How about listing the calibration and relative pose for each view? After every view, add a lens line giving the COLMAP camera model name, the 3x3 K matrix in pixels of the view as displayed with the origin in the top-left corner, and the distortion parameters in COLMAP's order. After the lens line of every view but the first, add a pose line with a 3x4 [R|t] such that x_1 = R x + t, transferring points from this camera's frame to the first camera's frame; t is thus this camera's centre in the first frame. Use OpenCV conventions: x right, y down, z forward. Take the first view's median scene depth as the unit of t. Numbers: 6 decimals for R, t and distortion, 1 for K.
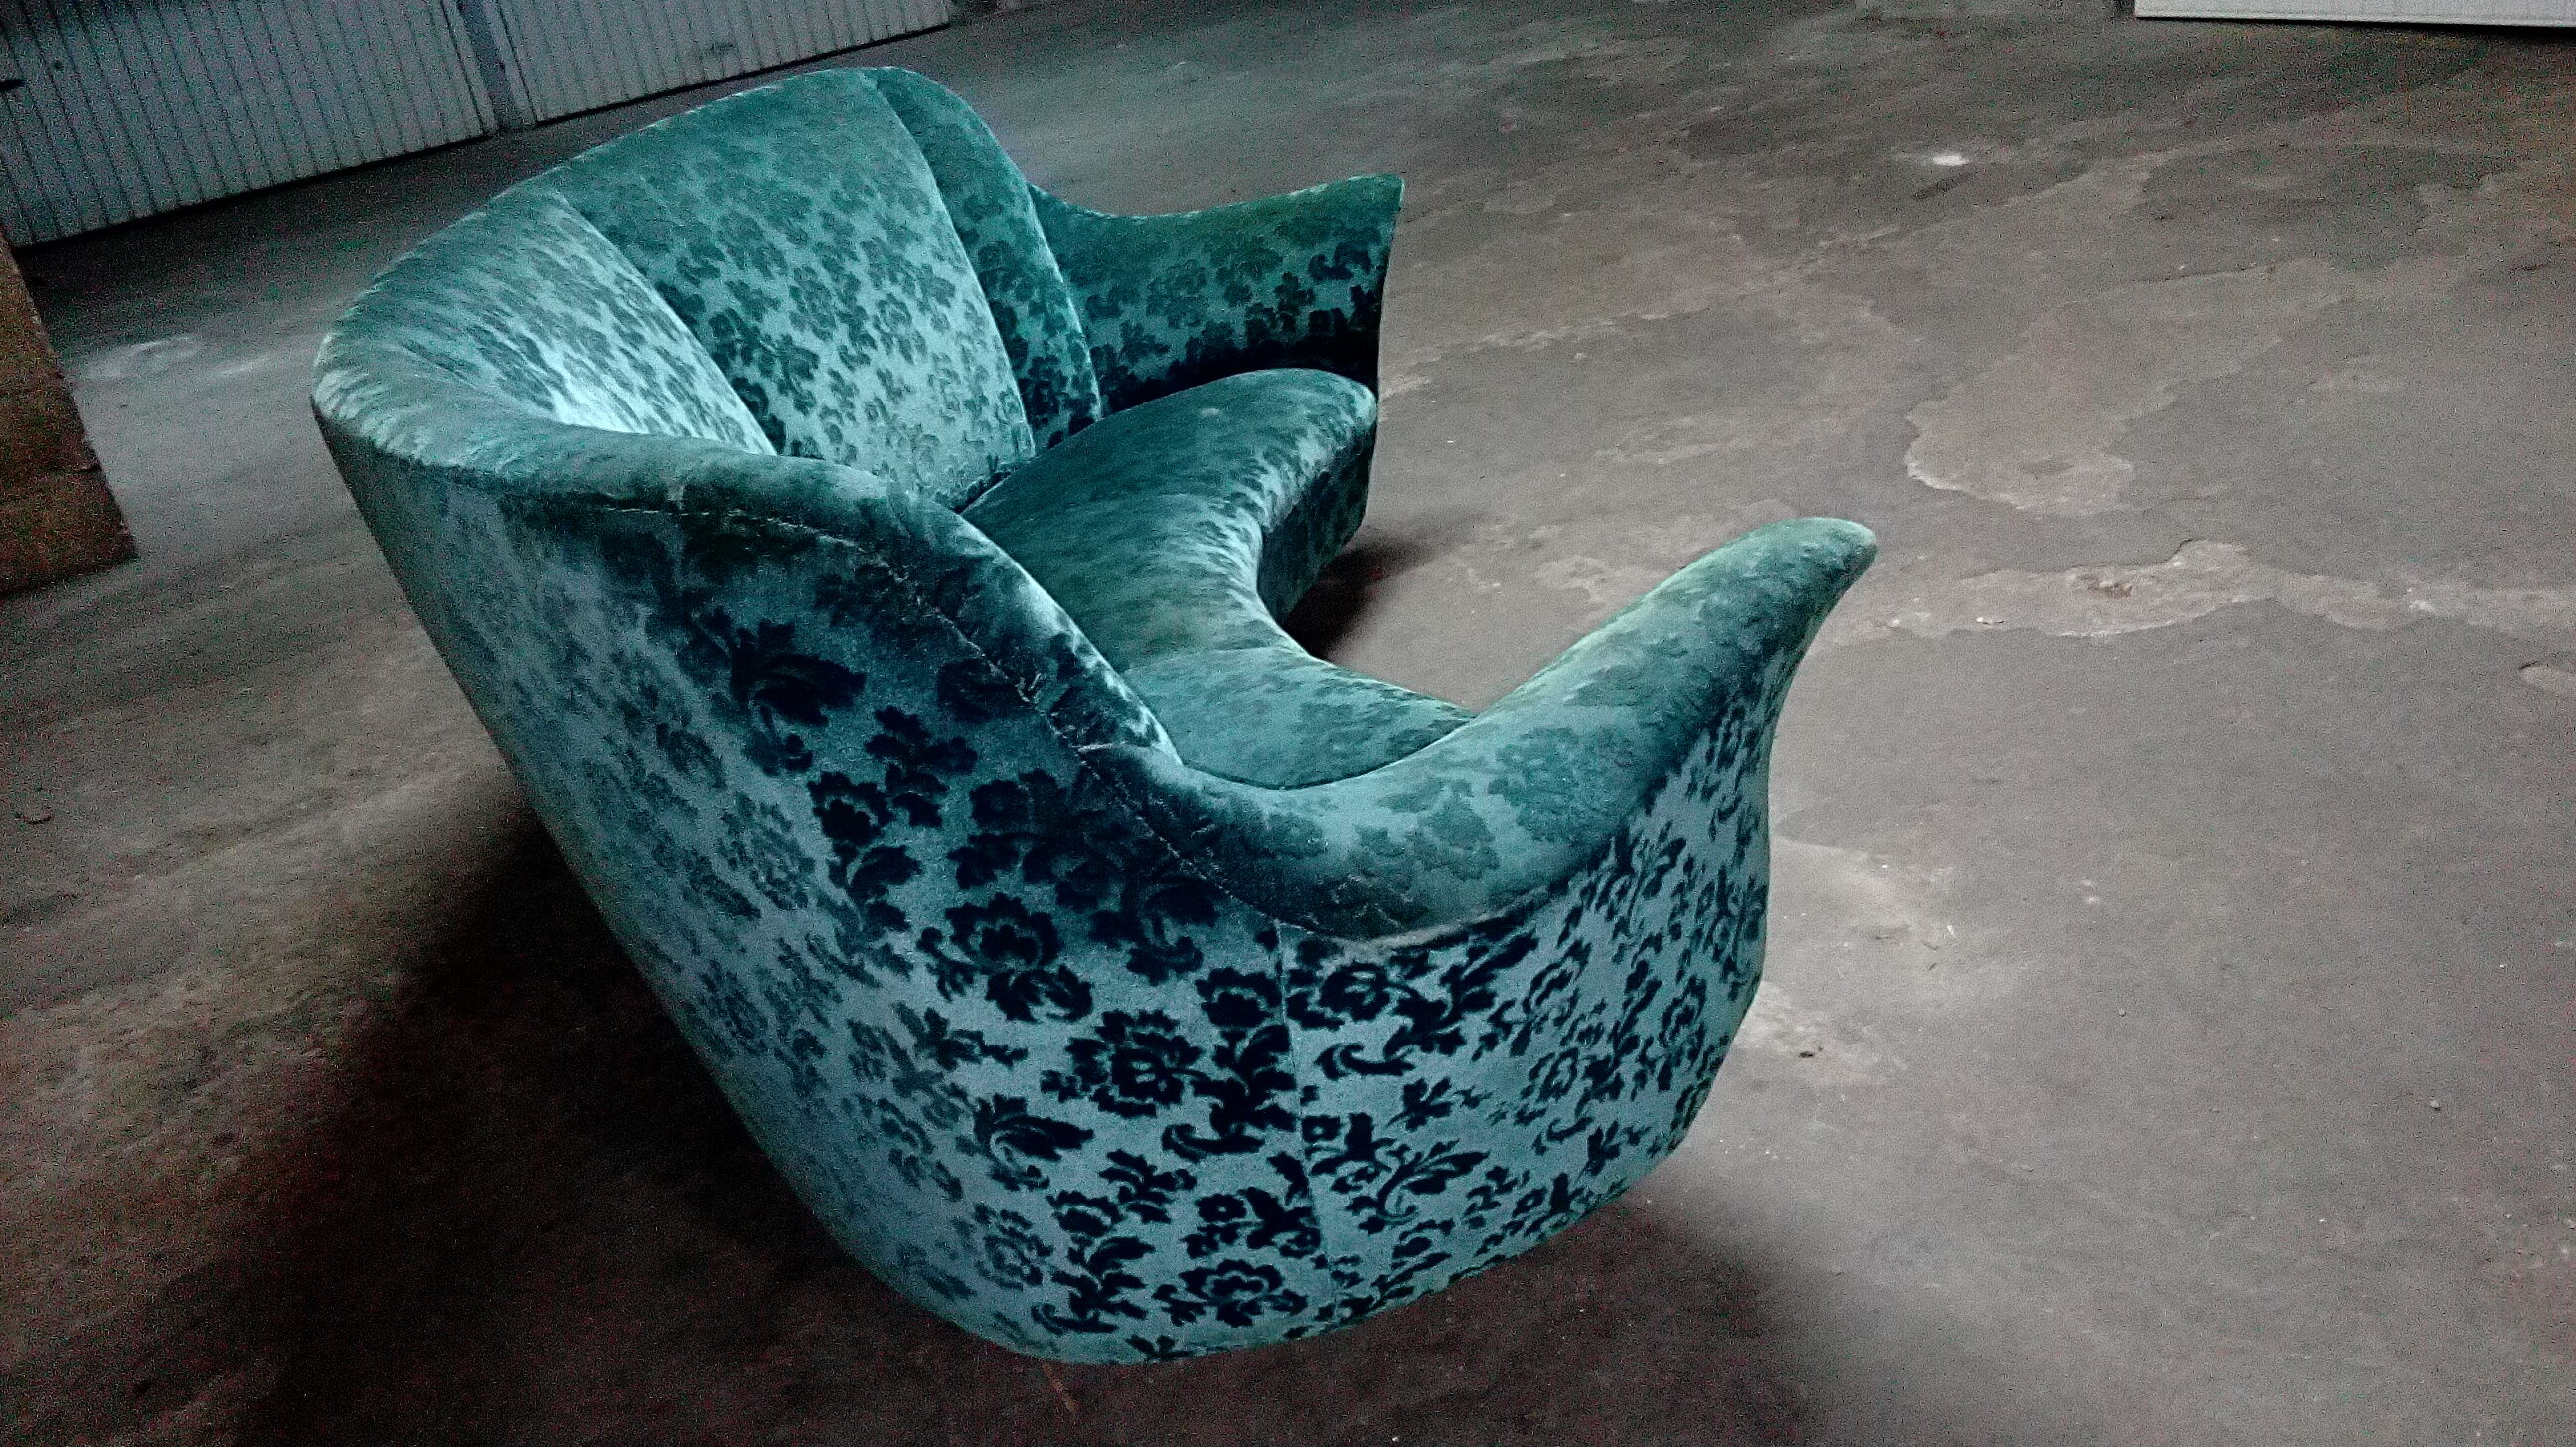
lens RADIAL K [[1955.6, 0, 1375.0], [0, 1955.6, 724.9], [0, 0, 1]] dist [0.153001, -0.243393]
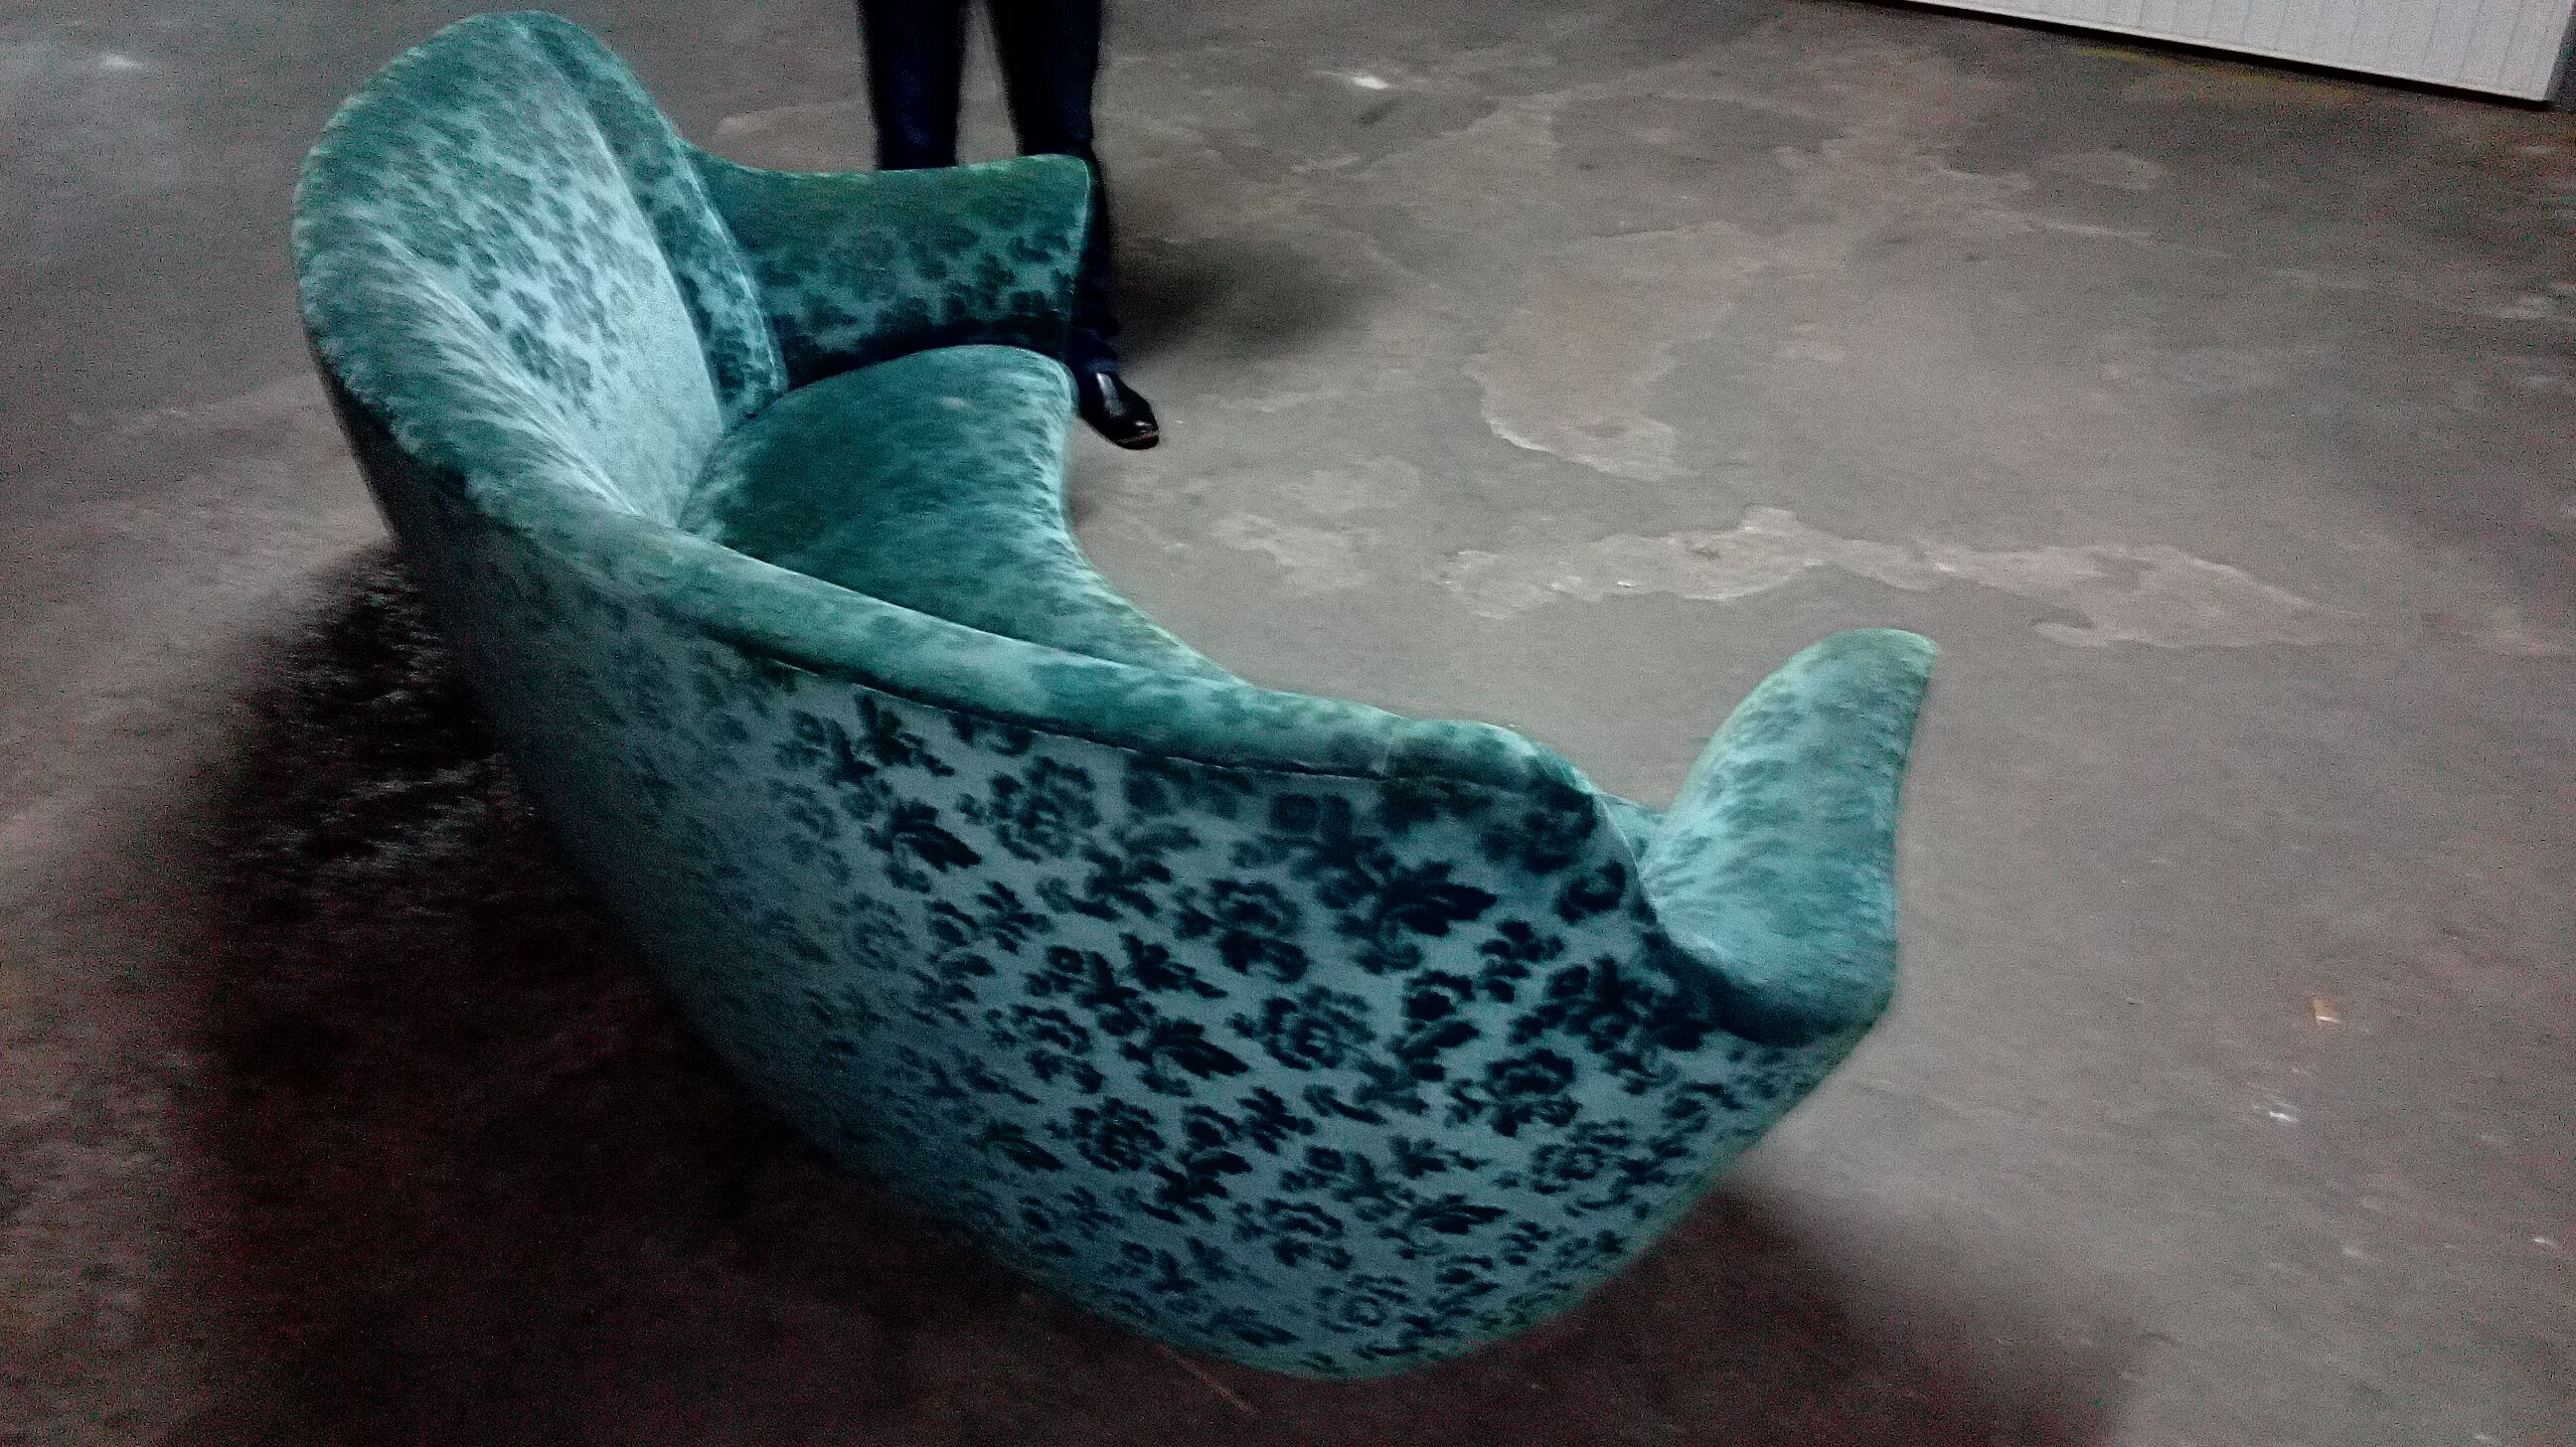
lens RADIAL K [[1950.1, 0, 1363.6], [0, 1950.1, 684.1], [0, 0, 1]] dist [0.153414, -0.245764]
pose [[0.929229, -0.053443, 0.365620, -0.246611], [0.026806, 0.996628, 0.077549, -0.080731], [-0.368532, -0.062260, 0.927528, -0.029274]]
